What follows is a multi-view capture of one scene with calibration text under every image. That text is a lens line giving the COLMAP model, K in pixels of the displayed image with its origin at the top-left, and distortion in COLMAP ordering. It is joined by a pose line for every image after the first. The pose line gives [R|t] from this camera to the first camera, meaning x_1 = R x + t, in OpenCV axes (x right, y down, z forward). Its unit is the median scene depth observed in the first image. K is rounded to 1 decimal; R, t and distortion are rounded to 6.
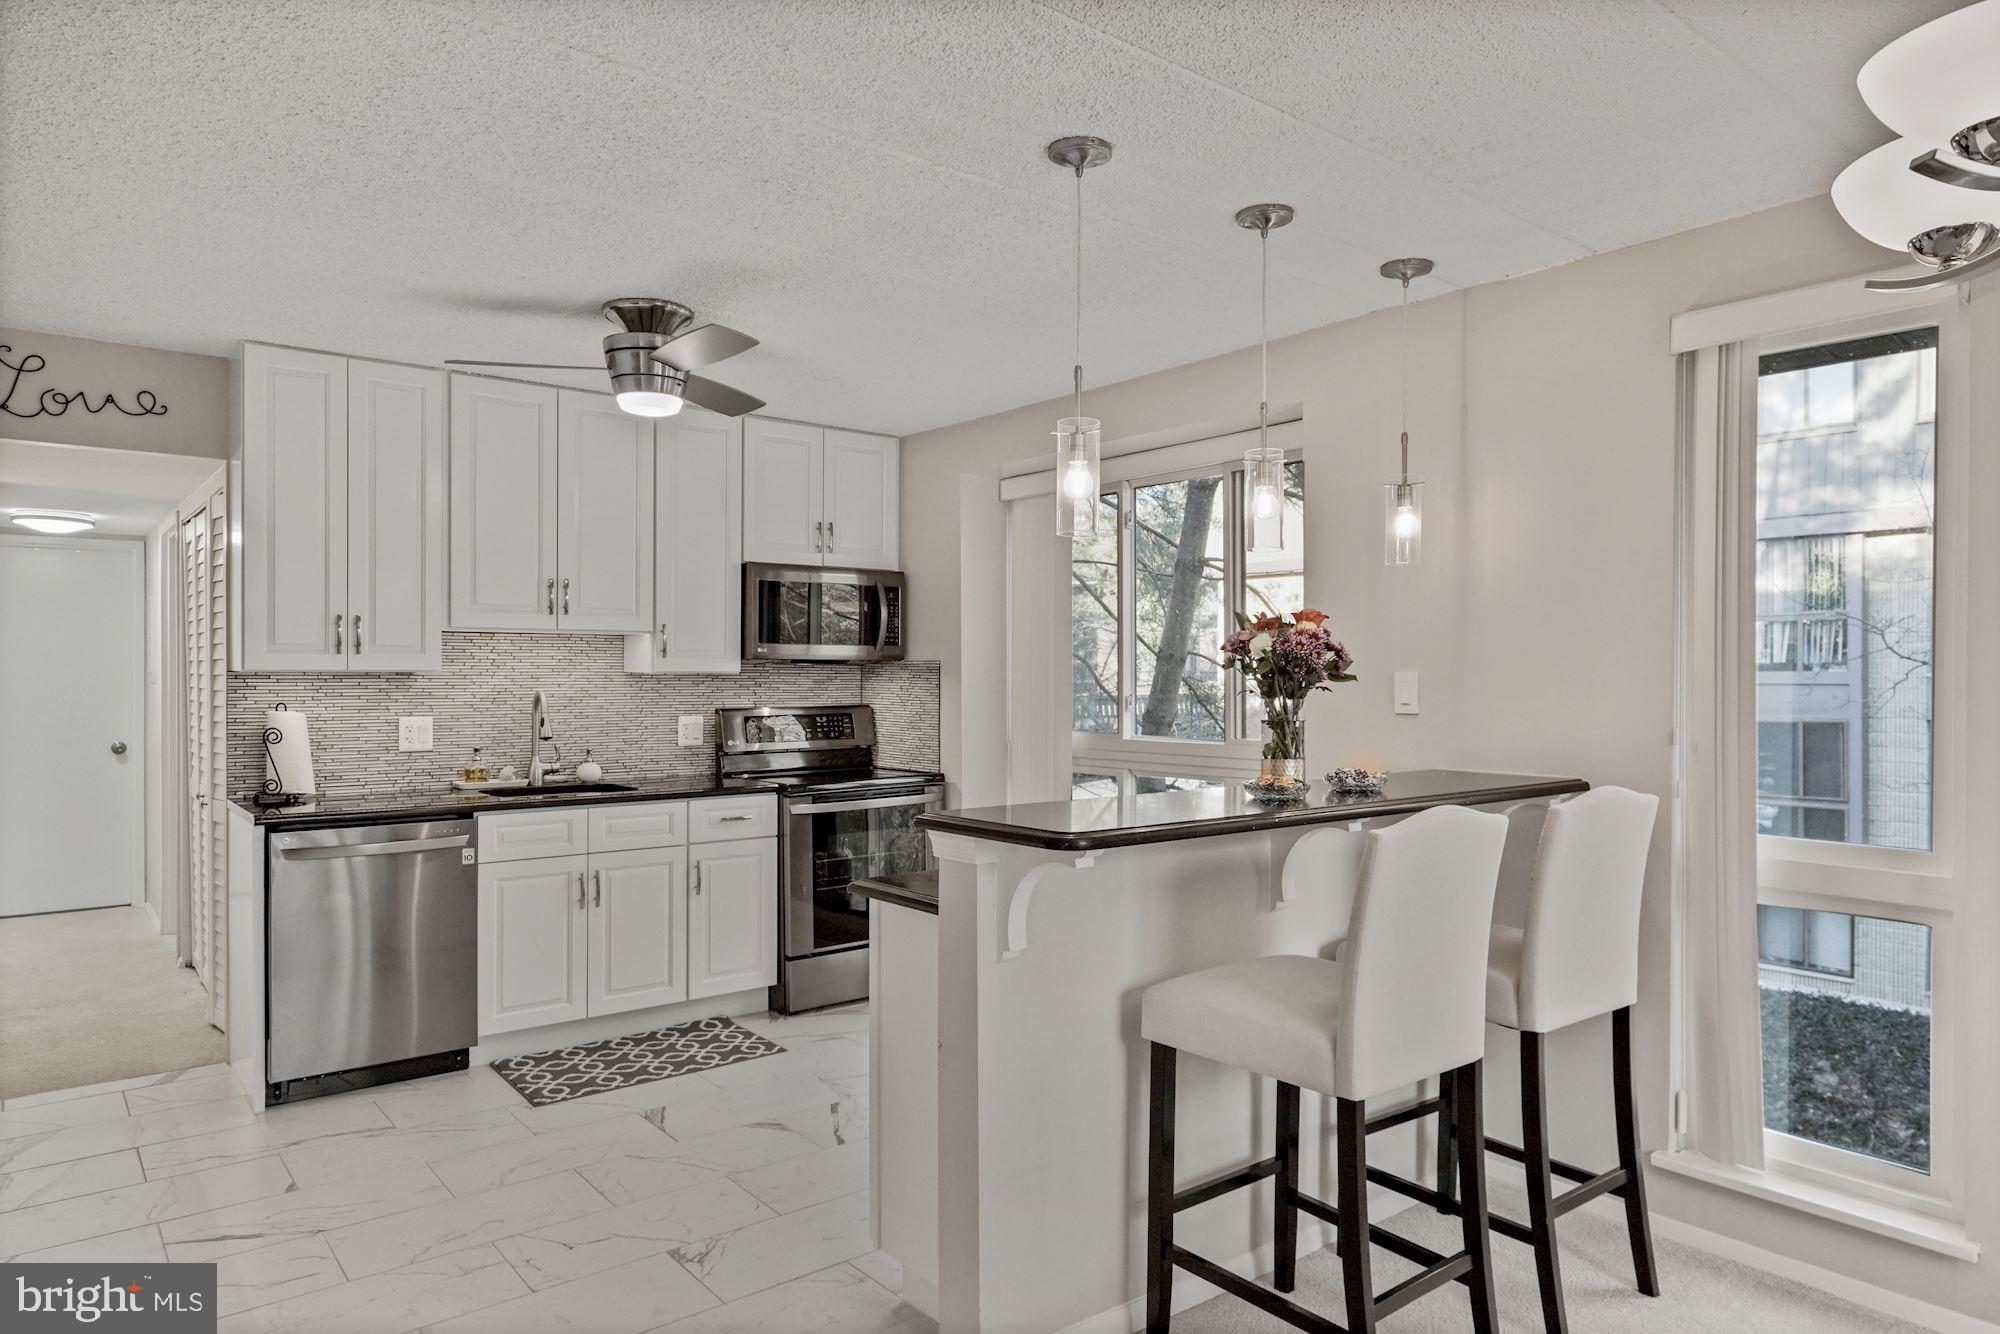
lens RADIAL K [[1225.4, 0, 1000.0], [0, 1225.4, 667.0], [0, 0, 1]] dist [0.007669, 0.000550]
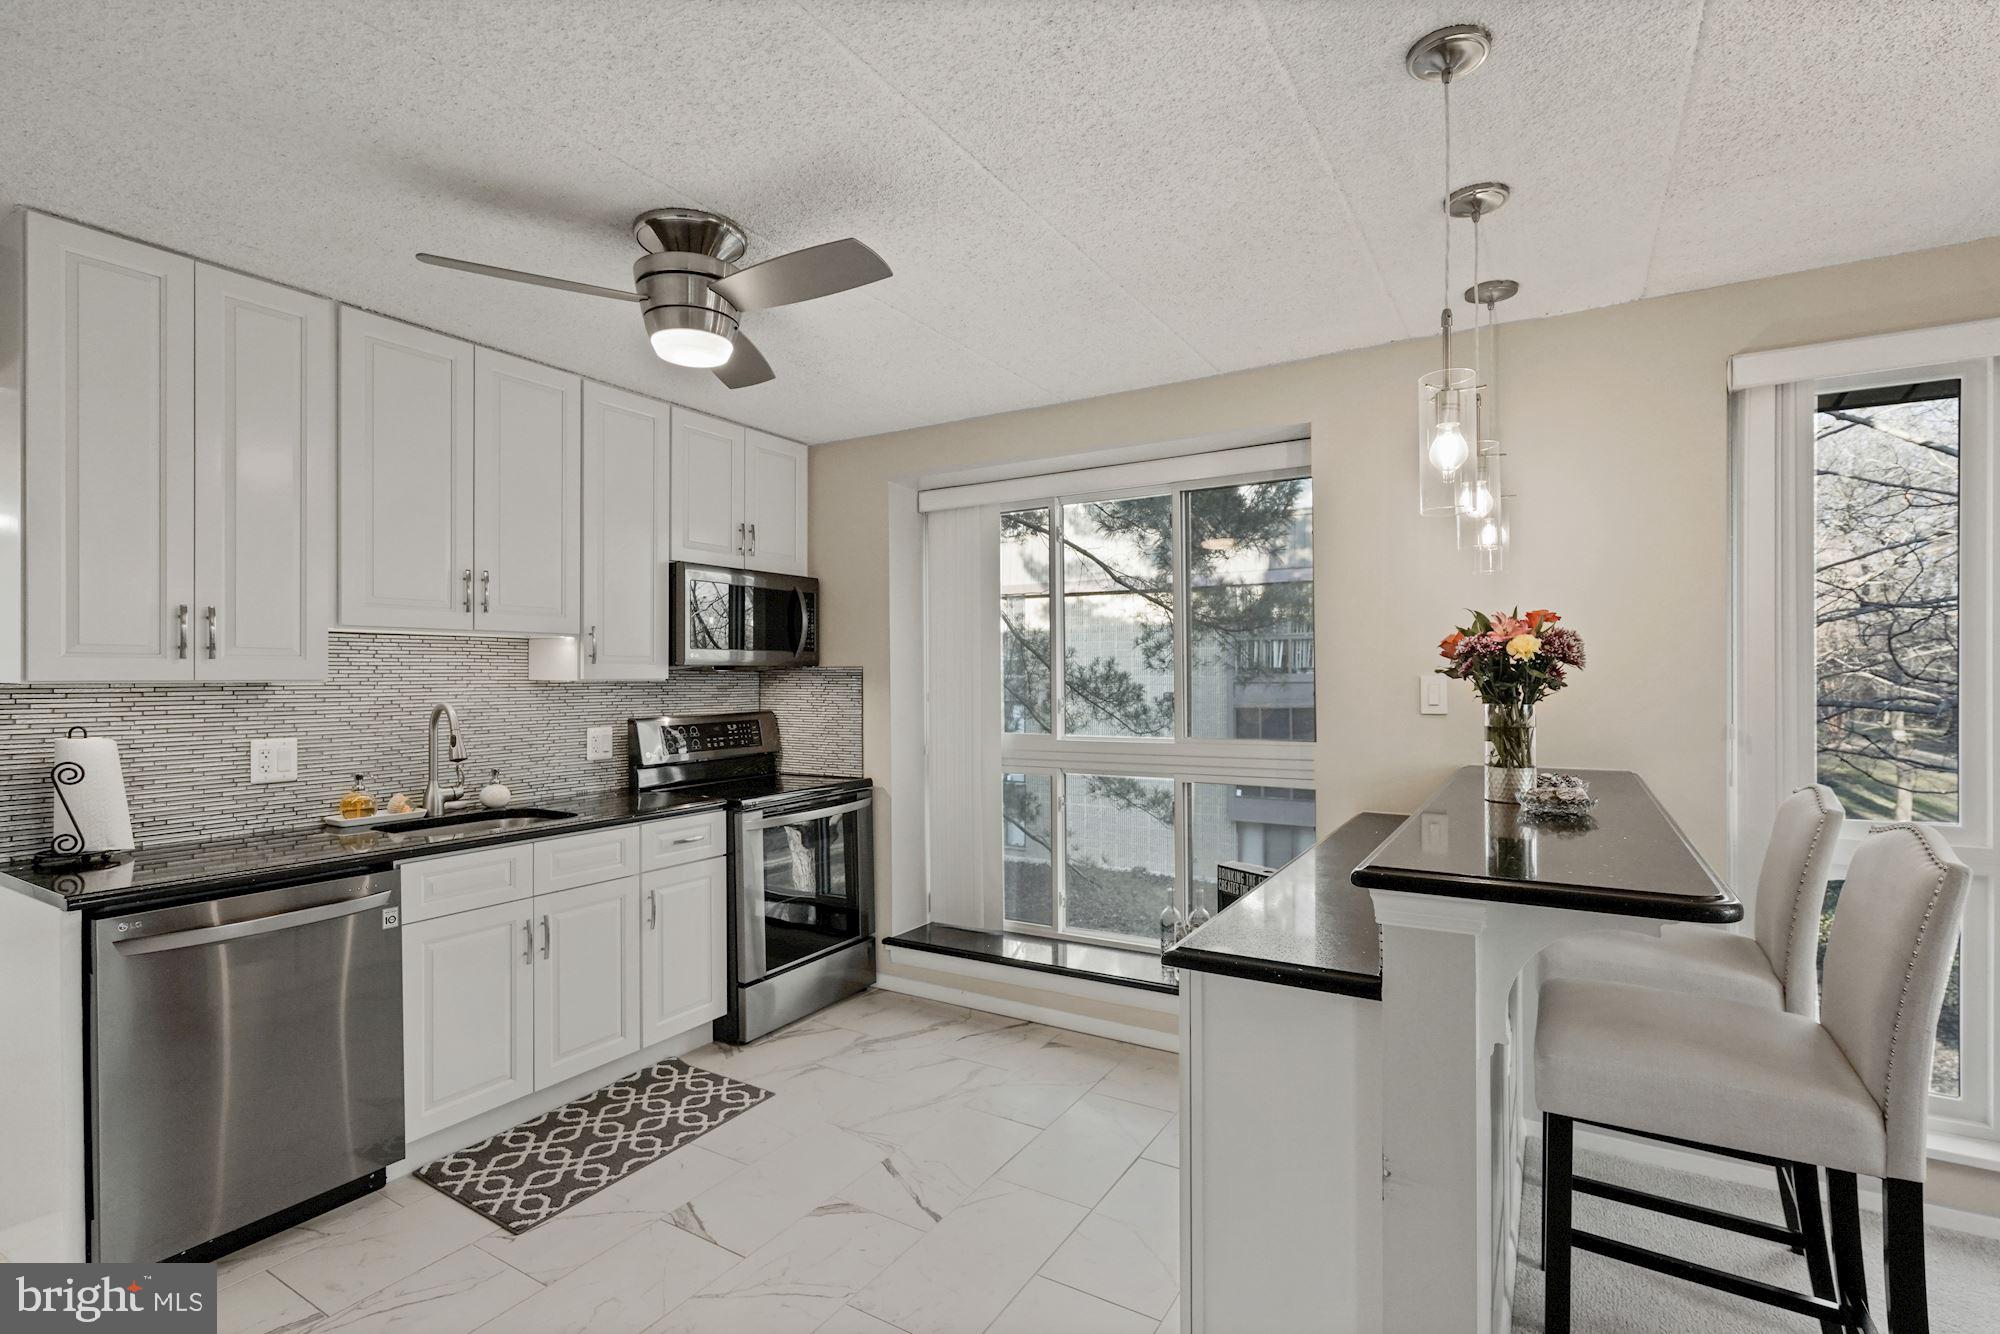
lens RADIAL K [[931.9, 0, 995.2], [0, 931.9, 671.3], [0, 0, 1]] dist [-0.001523, 0.000109]
pose [[0.941604, -0.003786, 0.336701, -0.246098], [0.004071, 0.999992, -0.000140, -0.000909], [-0.336697, 0.001502, 0.941612, 0.285666]]
